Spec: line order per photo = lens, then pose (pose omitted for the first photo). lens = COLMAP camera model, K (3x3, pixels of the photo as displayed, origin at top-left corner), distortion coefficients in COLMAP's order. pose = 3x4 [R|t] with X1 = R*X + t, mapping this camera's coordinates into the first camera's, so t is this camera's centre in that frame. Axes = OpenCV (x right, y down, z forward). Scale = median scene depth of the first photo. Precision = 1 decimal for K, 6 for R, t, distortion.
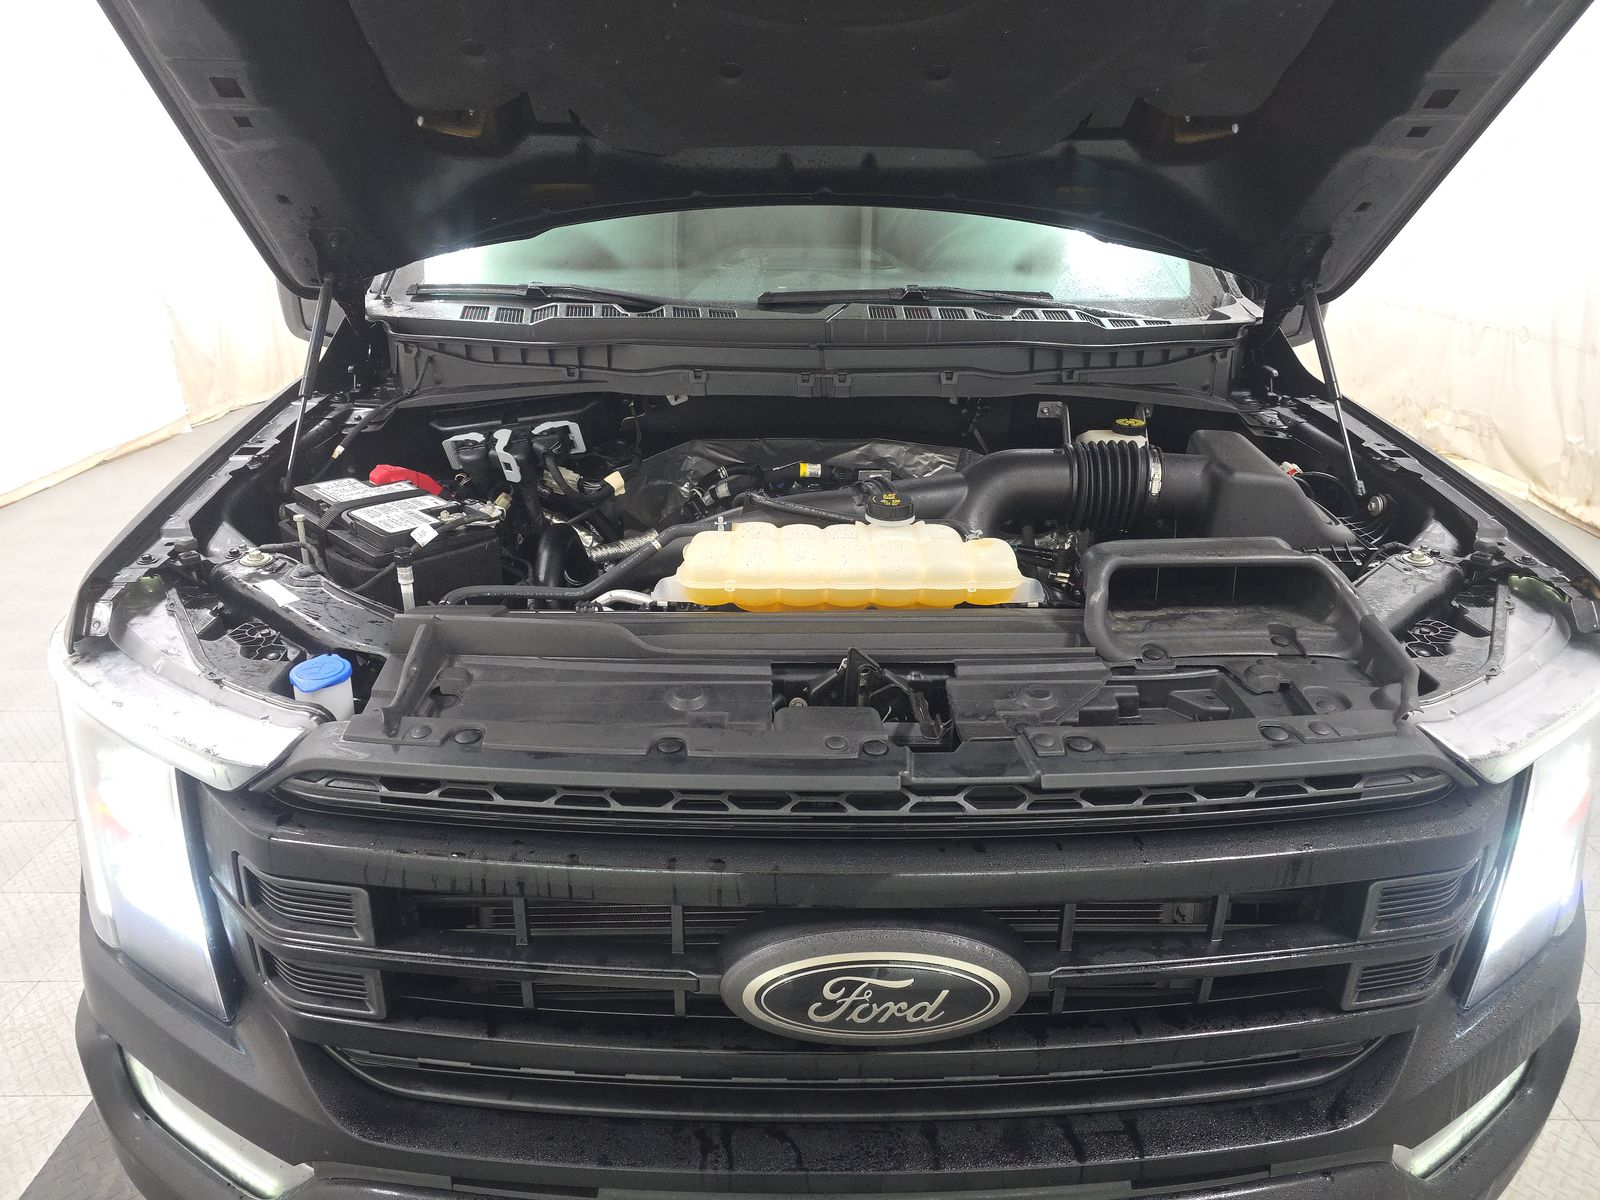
lens RADIAL K [[1077.8, 0, 793.1], [0, 1077.8, 584.1], [0, 0, 1]] dist [0.041534, -0.005057]
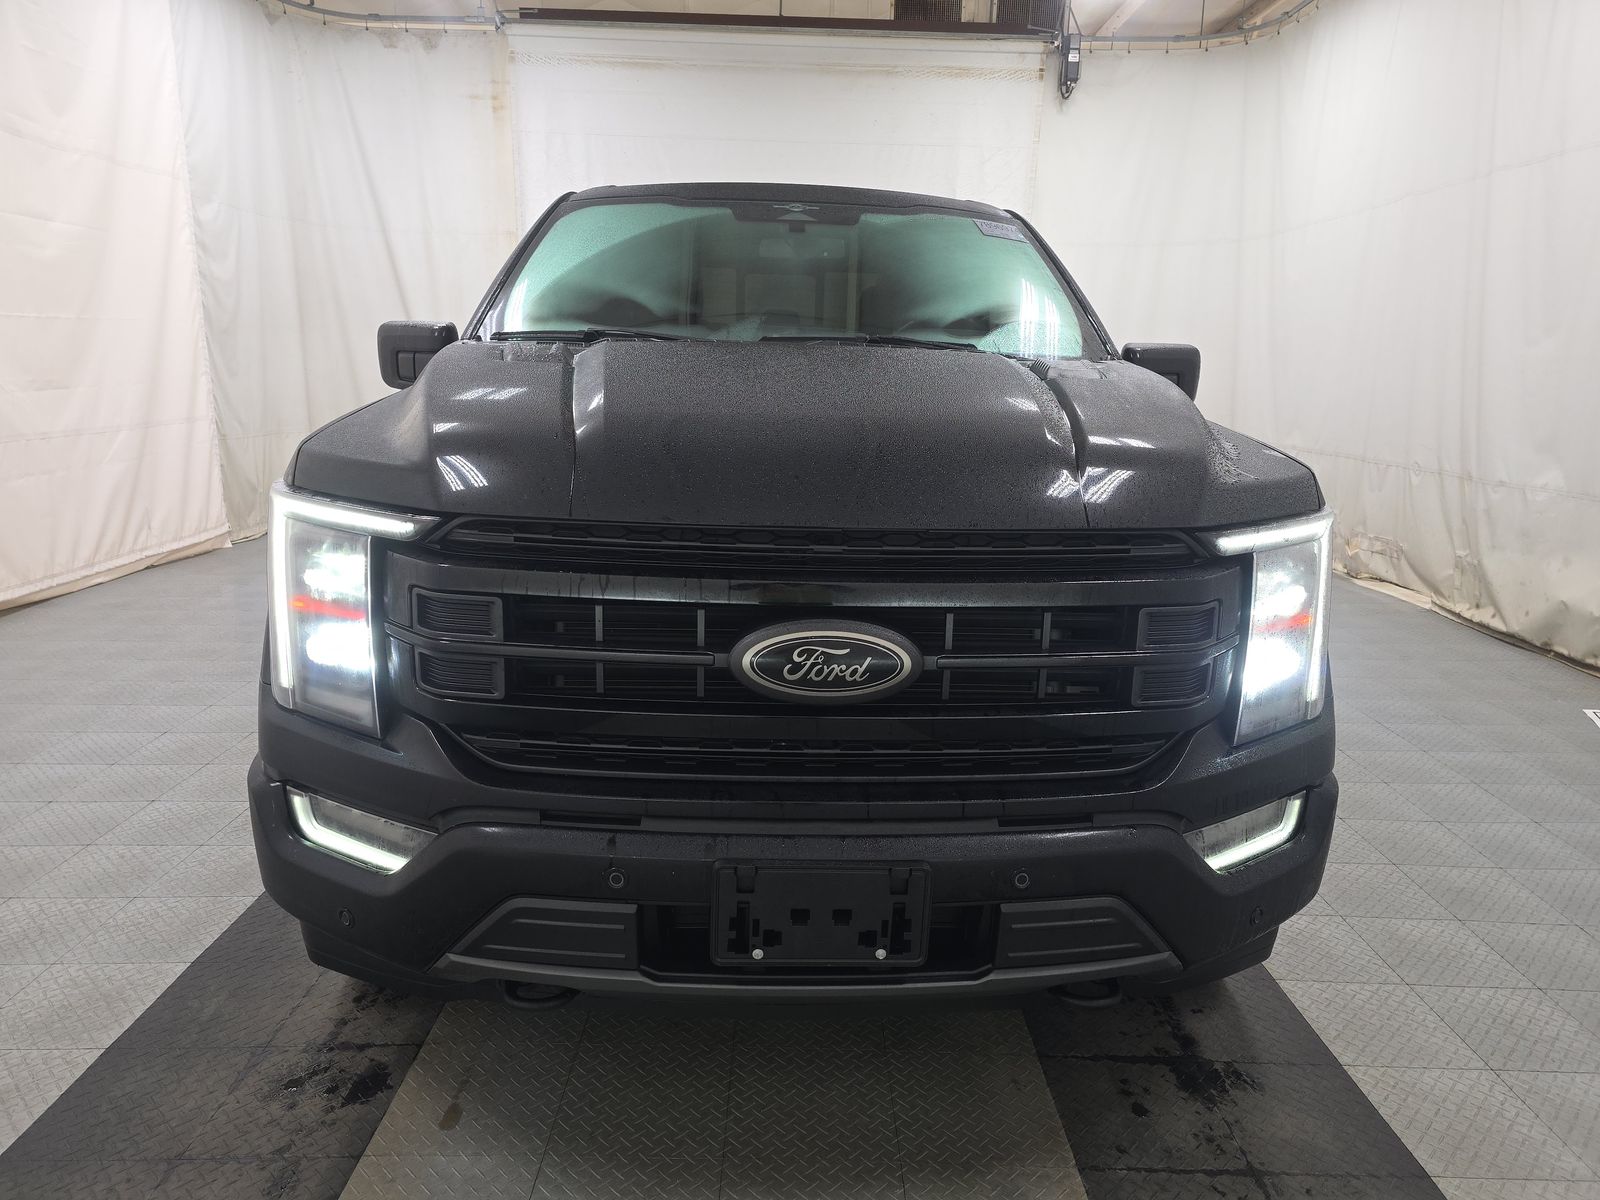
lens RADIAL K [[1077.8, 0, 793.1], [0, 1077.8, 584.1], [0, 0, 1]] dist [0.041534, -0.005057]
pose [[0.999694, 0.023372, 0.008082, 0.011930], [-0.021694, 0.985715, -0.167020, 0.502963], [-0.011870, 0.166794, 0.985920, -0.537947]]
